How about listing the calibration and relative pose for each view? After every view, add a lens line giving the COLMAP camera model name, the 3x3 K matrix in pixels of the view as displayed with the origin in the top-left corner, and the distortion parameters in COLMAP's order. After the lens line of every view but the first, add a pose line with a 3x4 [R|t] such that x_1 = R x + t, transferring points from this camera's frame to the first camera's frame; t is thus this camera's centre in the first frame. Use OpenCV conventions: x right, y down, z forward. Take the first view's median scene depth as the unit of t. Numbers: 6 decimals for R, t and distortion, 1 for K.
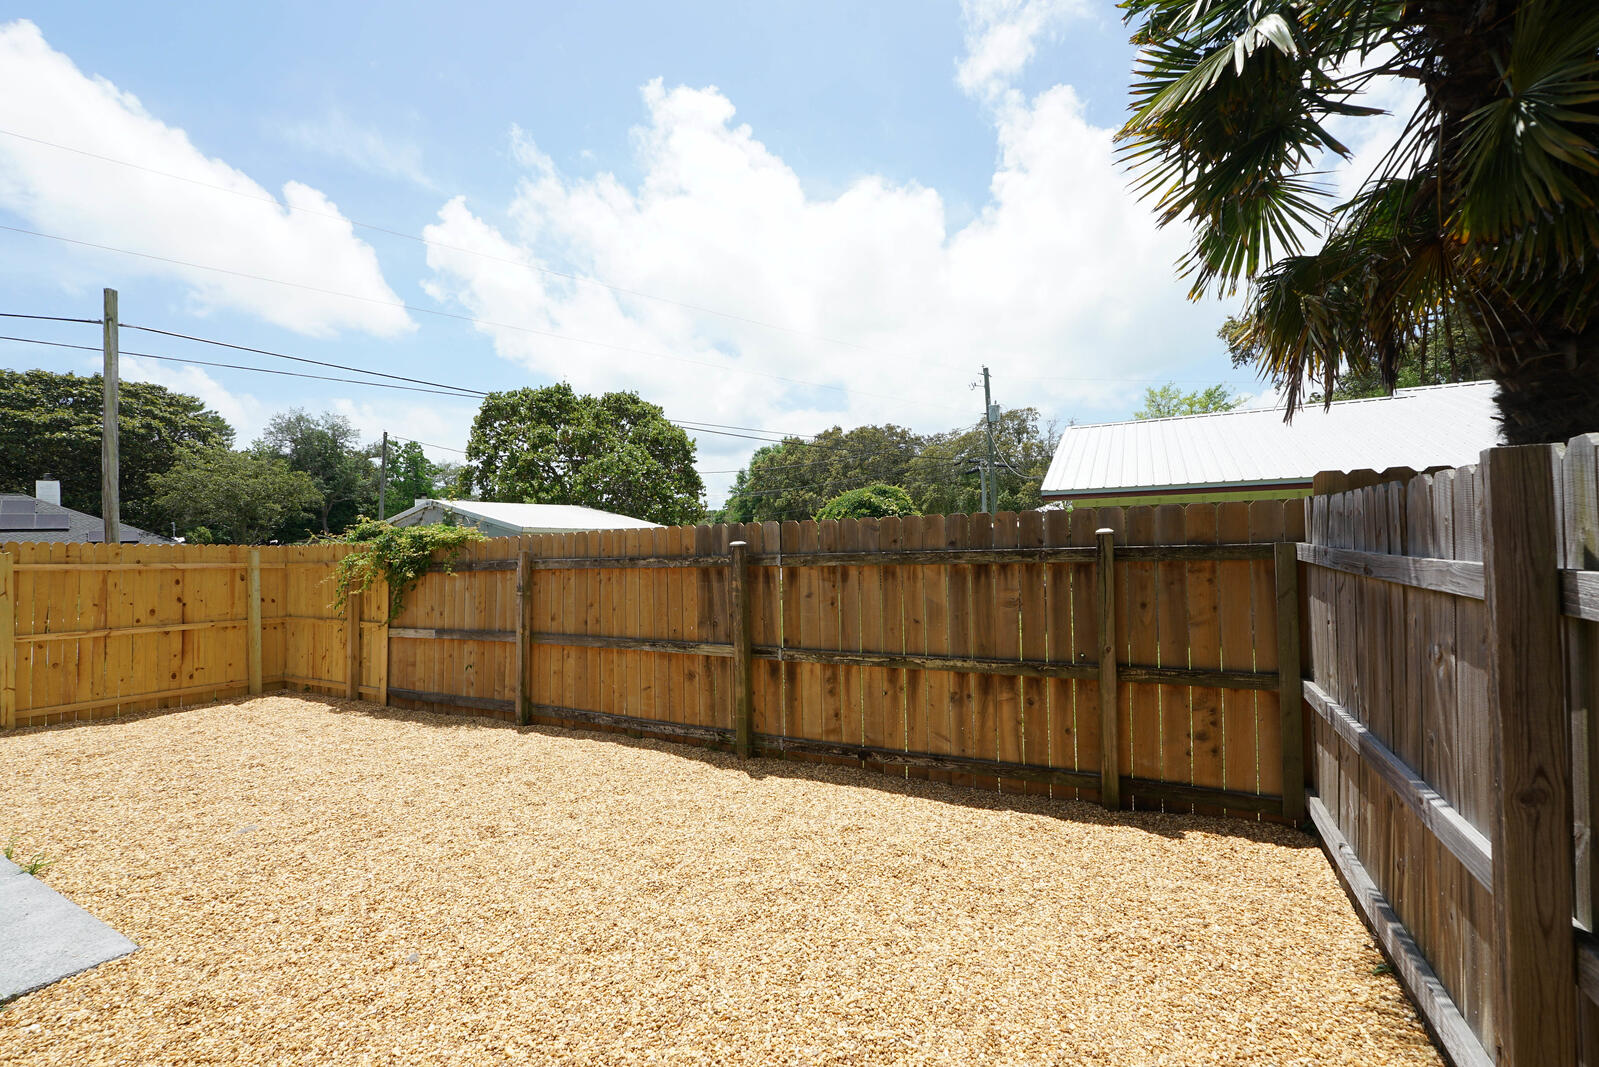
lens RADIAL K [[665.6, 0, 781.7], [0, 665.6, 530.1], [0, 0, 1]] dist [-0.016942, 0.005960]
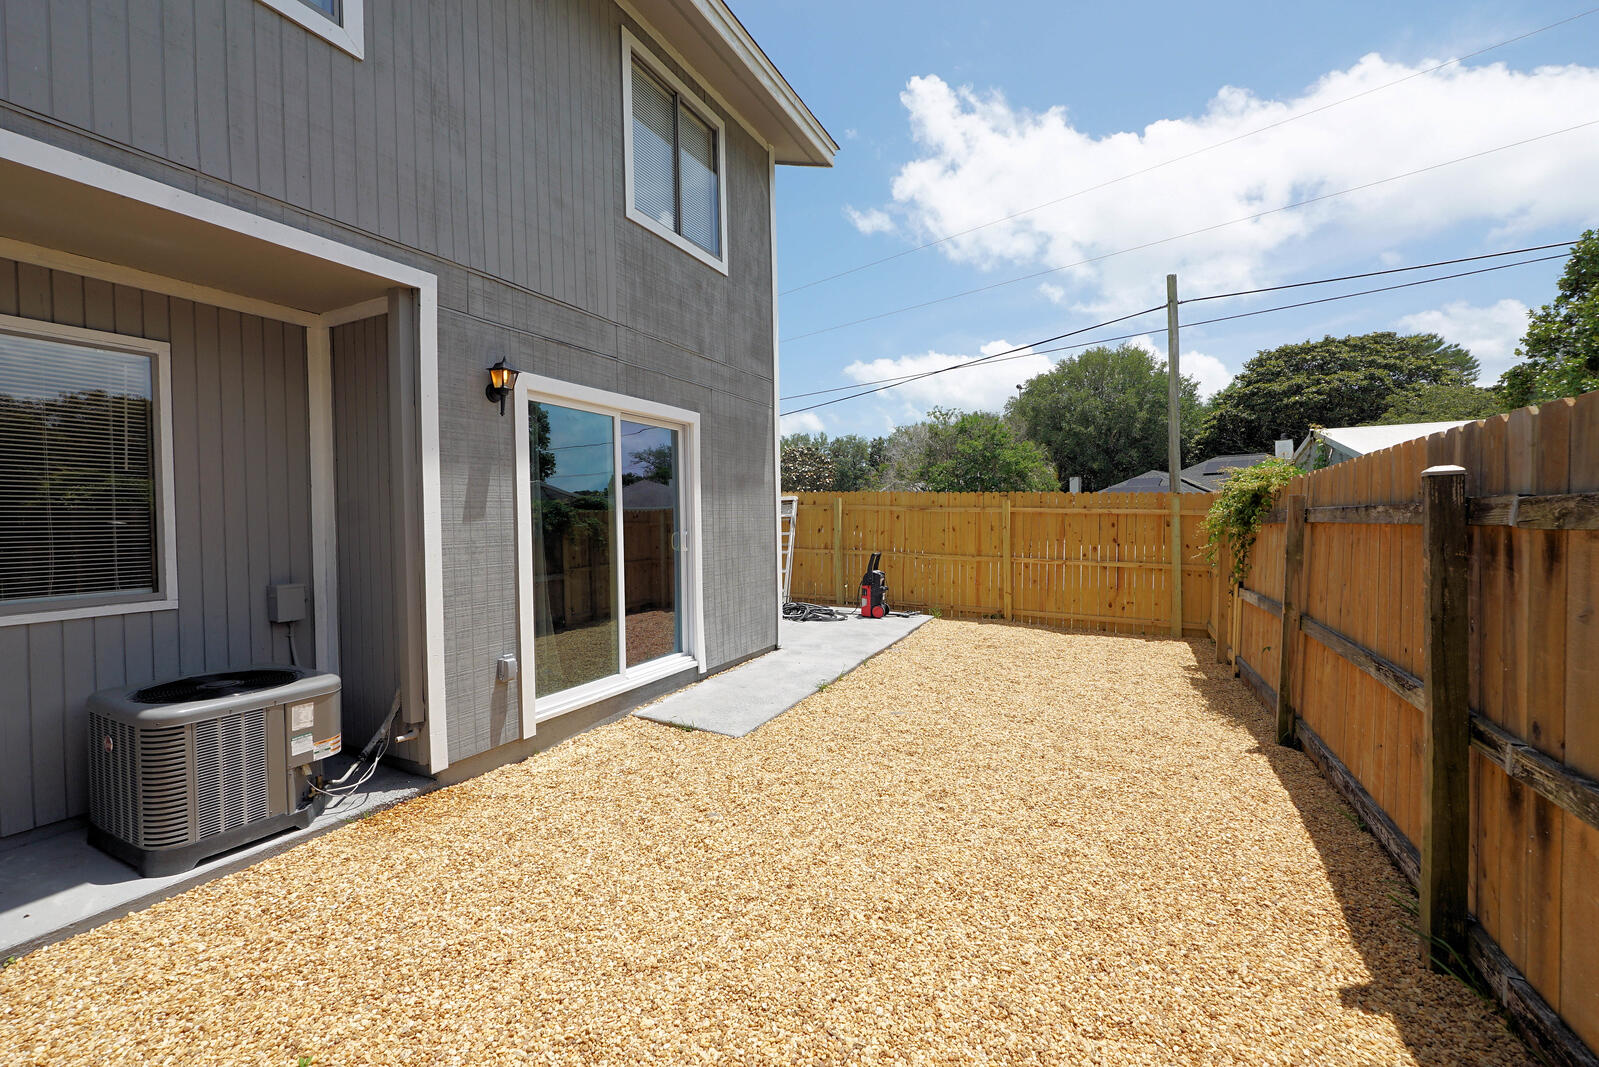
lens RADIAL K [[681.0, 0, 790.6], [0, 681.0, 532.4], [0, 0, 1]] dist [-0.020084, 0.007460]
pose [[0.021958, 0.045645, -0.998716, 0.245720], [0.031690, 0.998424, 0.046328, 0.017974], [0.999257, -0.032666, 0.020477, 0.390617]]
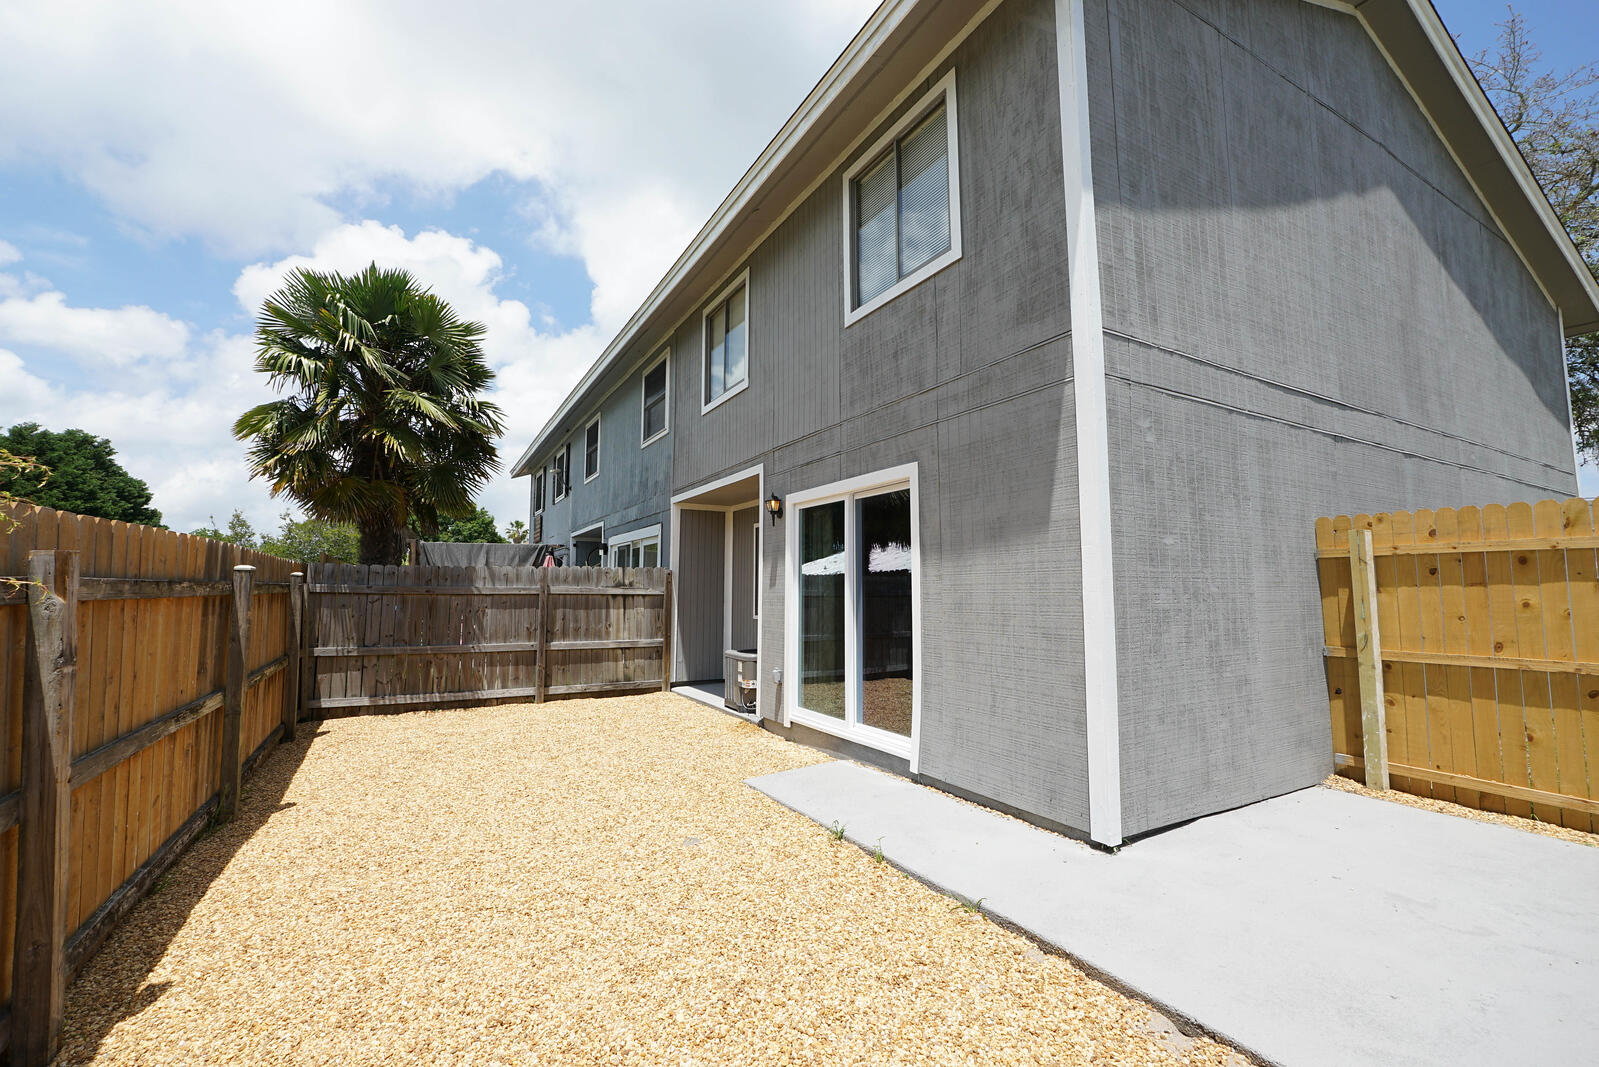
lens RADIAL K [[681.0, 0, 790.6], [0, 681.0, 532.4], [0, 0, 1]] dist [-0.020084, 0.007460]
pose [[-0.829347, 0.071638, 0.554122, -0.779417], [0.010661, 0.993595, -0.112497, 0.055624], [-0.558632, -0.087391, -0.824799, 0.905202]]
